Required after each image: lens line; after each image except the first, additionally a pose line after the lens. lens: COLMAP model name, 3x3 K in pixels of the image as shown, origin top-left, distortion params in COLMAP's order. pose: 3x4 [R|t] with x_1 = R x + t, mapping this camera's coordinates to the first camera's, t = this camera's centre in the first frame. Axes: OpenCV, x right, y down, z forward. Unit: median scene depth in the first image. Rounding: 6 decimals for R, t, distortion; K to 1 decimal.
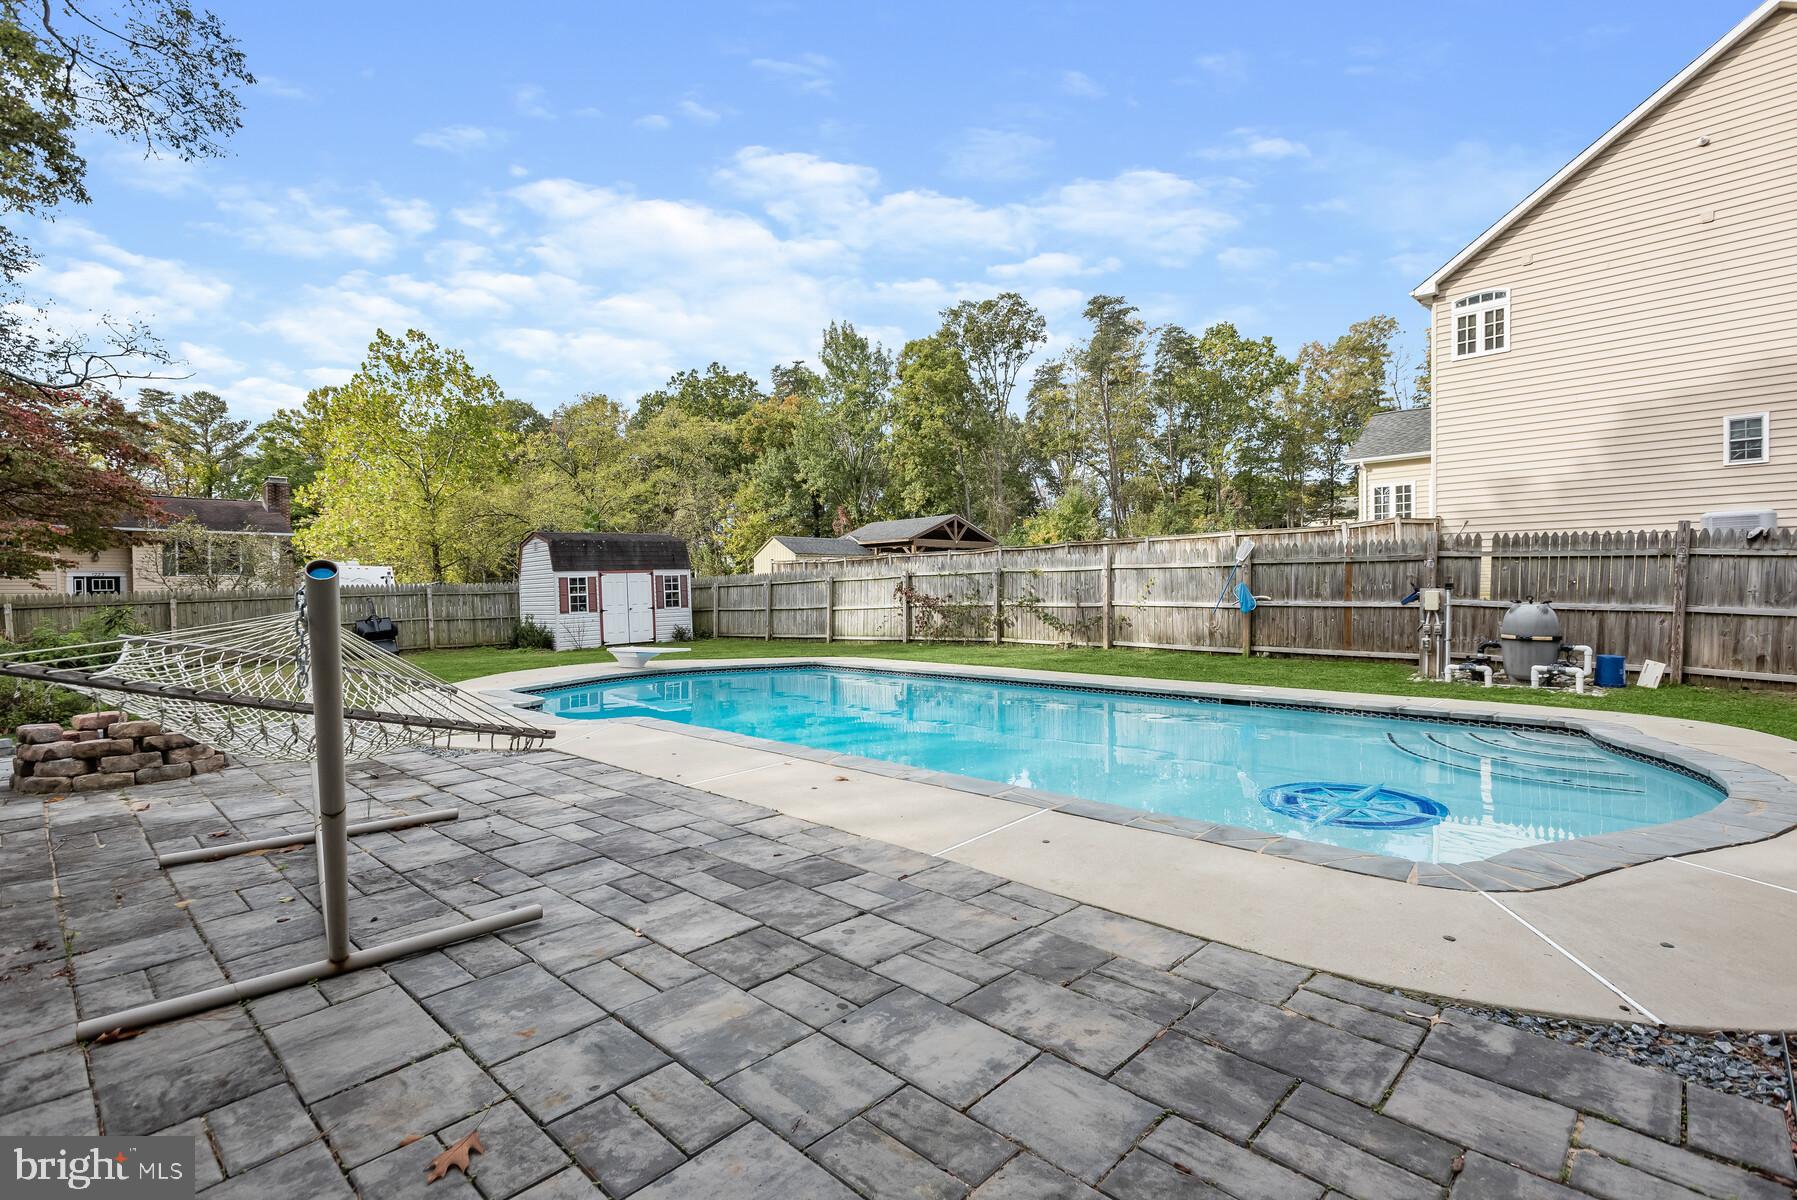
lens RADIAL K [[839.3, 0, 906.0], [0, 839.3, 603.6], [0, 0, 1]] dist [0.012602, -0.000654]
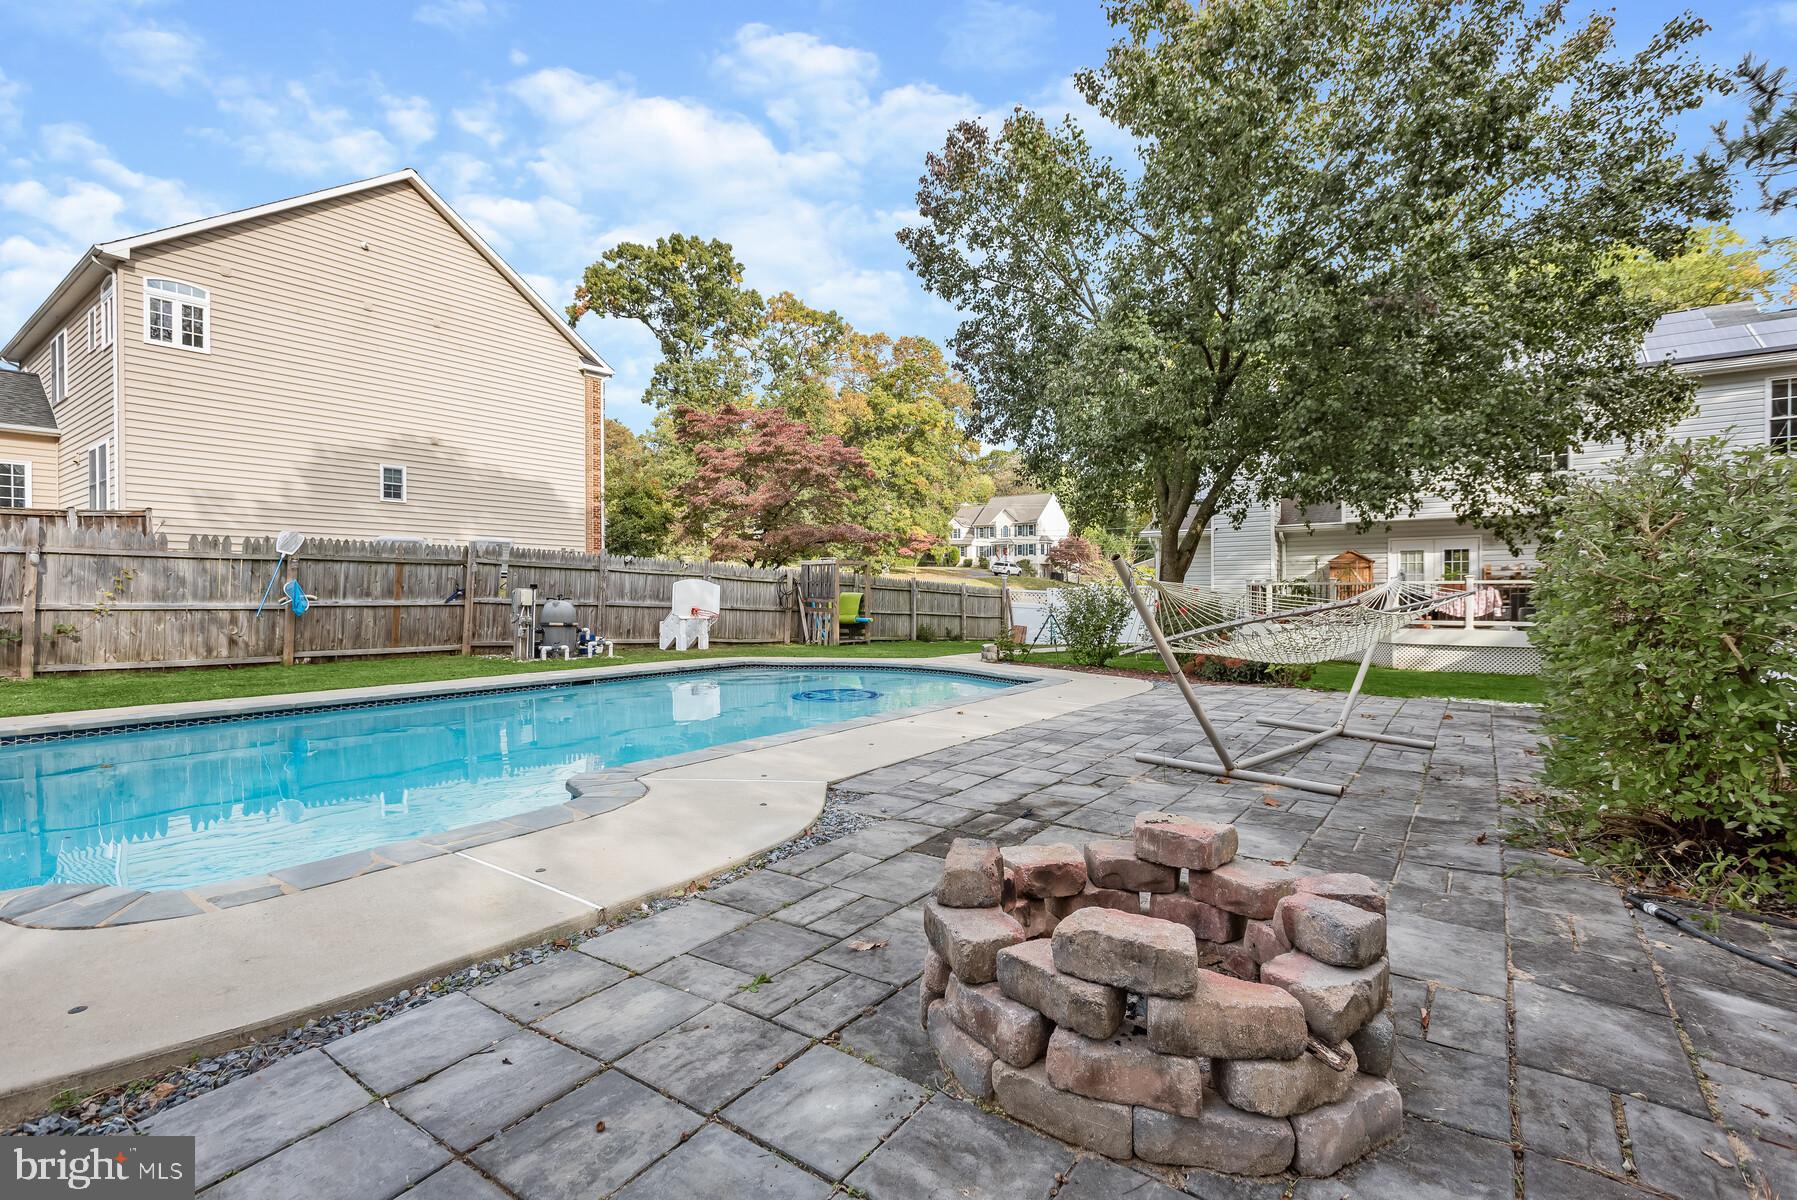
lens RADIAL K [[839.3, 0, 906.0], [0, 839.3, 603.6], [0, 0, 1]] dist [0.012602, -0.000654]
pose [[-0.152779, -0.000030, 0.988260, -0.350807], [0.020505, 0.999785, 0.003200, 0.006406], [-0.988048, 0.020753, -0.152745, 0.314288]]
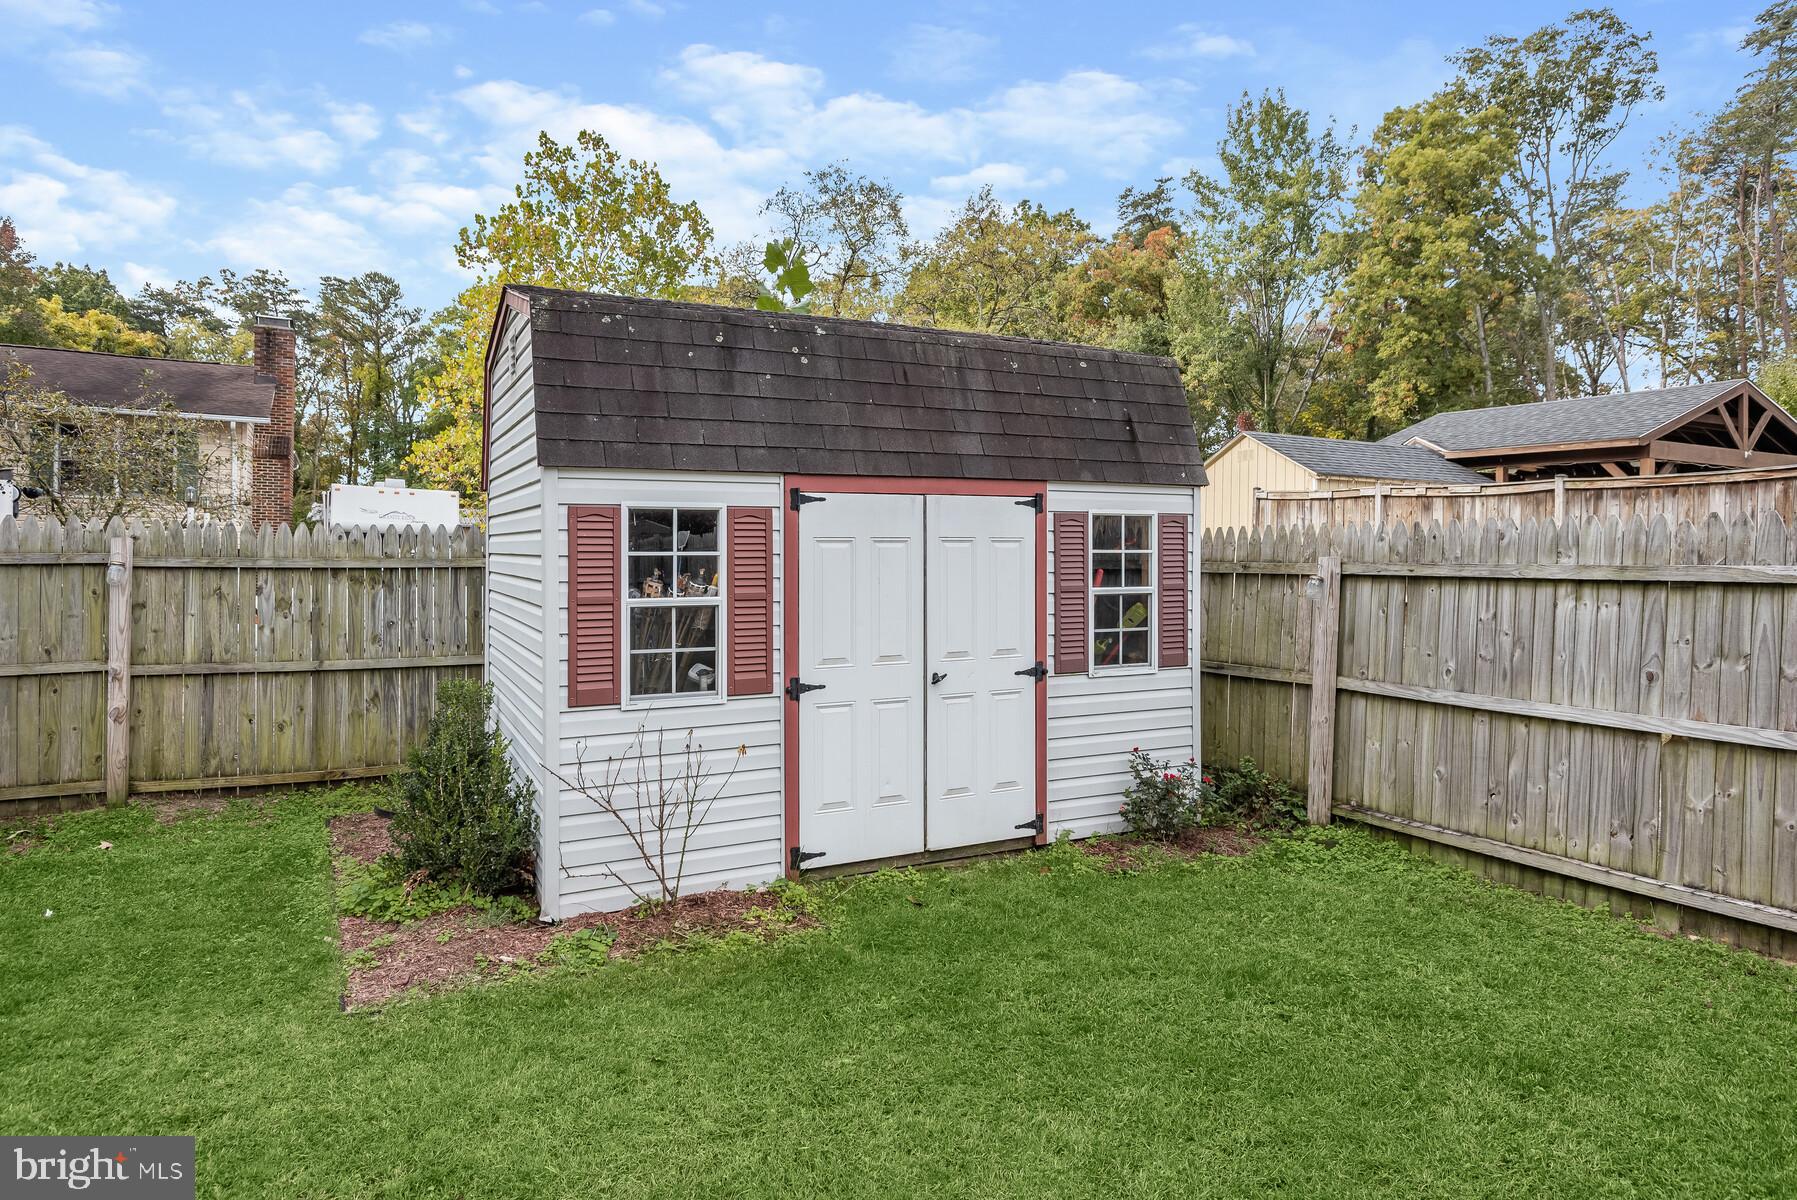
lens RADIAL K [[1092.4, 0, 905.8], [0, 1092.4, 564.0], [0, 0, 1]] dist [0.007744, -0.000104]
pose [[0.955996, 0.038406, -0.290856, -0.264927], [-0.039270, 0.999225, 0.002865, -0.021001], [0.290741, 0.008683, 0.956762, 0.764346]]
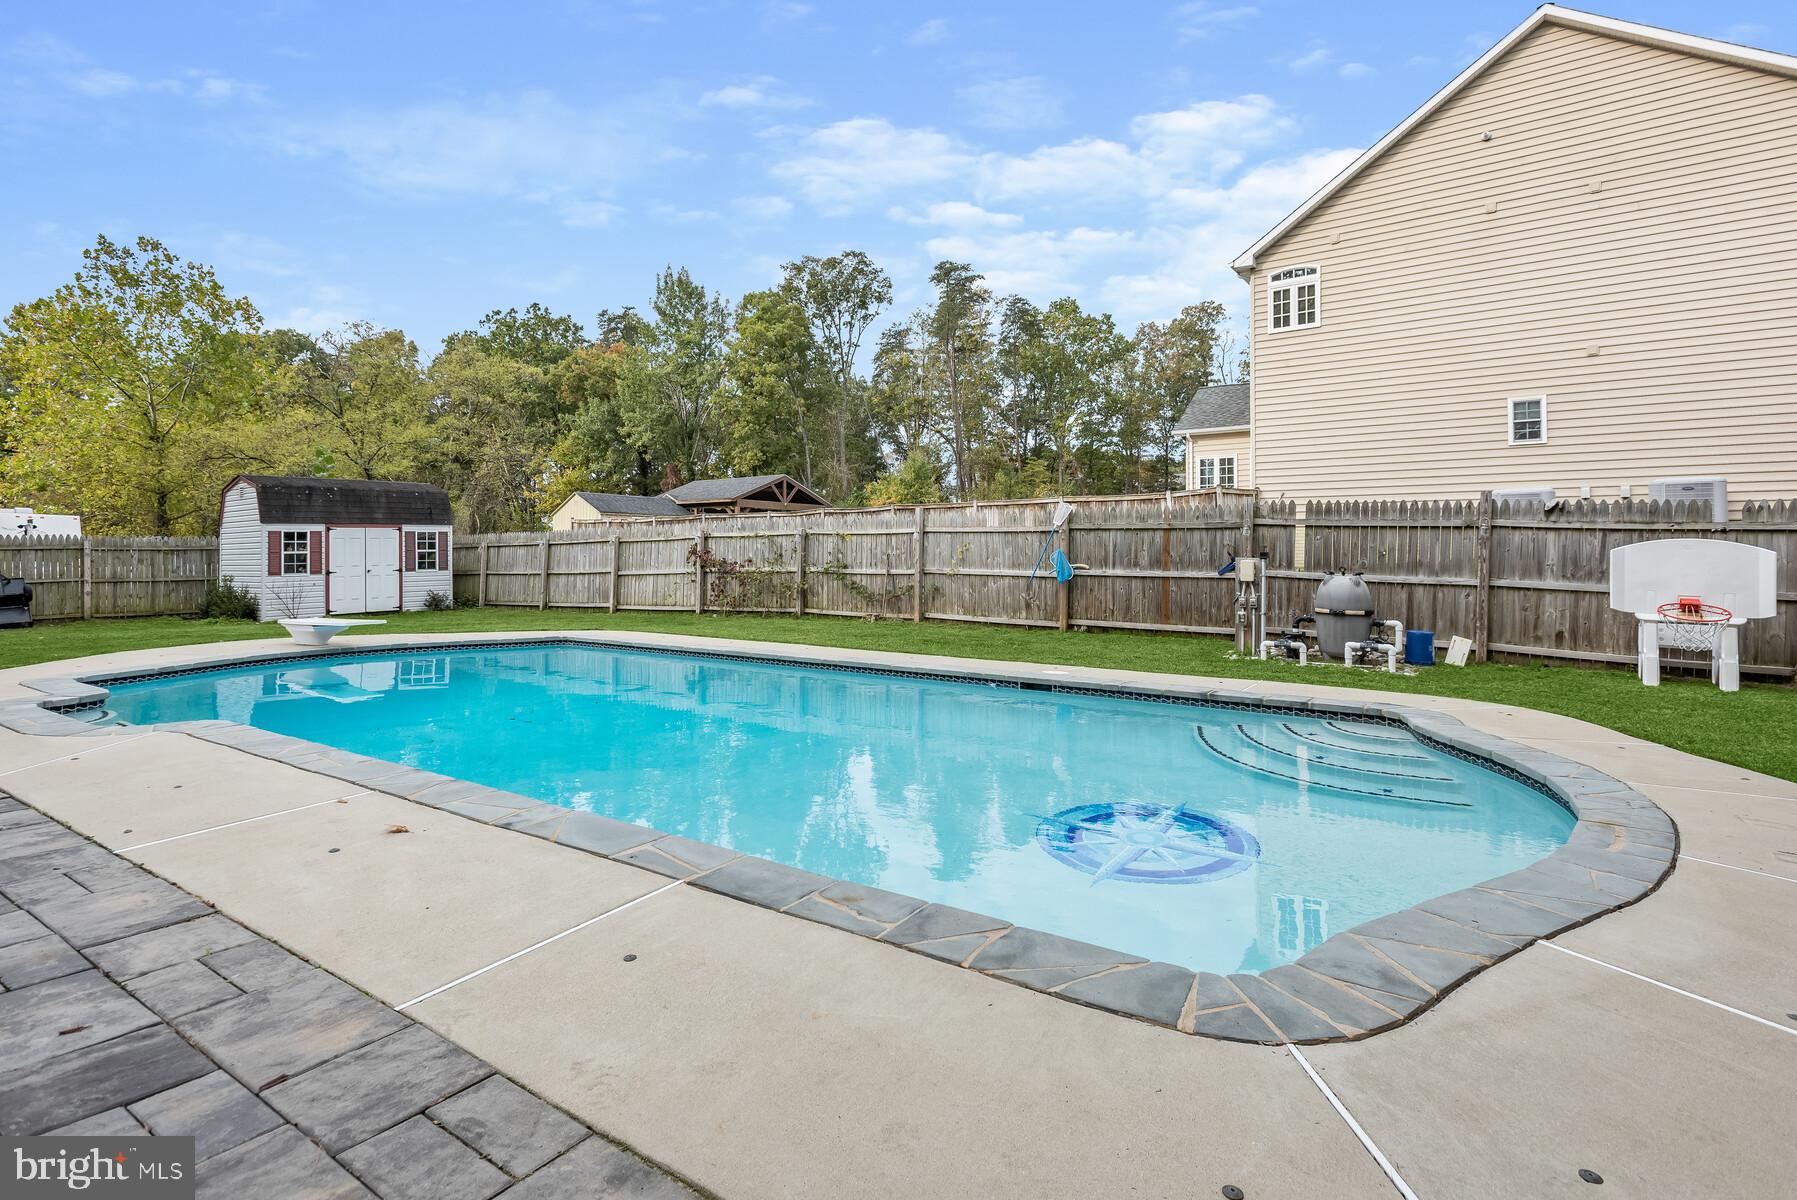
lens RADIAL K [[867.5, 0, 900.9], [0, 867.5, 534.1], [0, 0, 1]] dist [0.016720, 0.000443]
pose [[0.985446, 0.019833, 0.168830, 0.043996], [-0.012483, 0.998932, -0.044488, 0.001660], [-0.169532, 0.041733, 0.984641, 0.062325]]
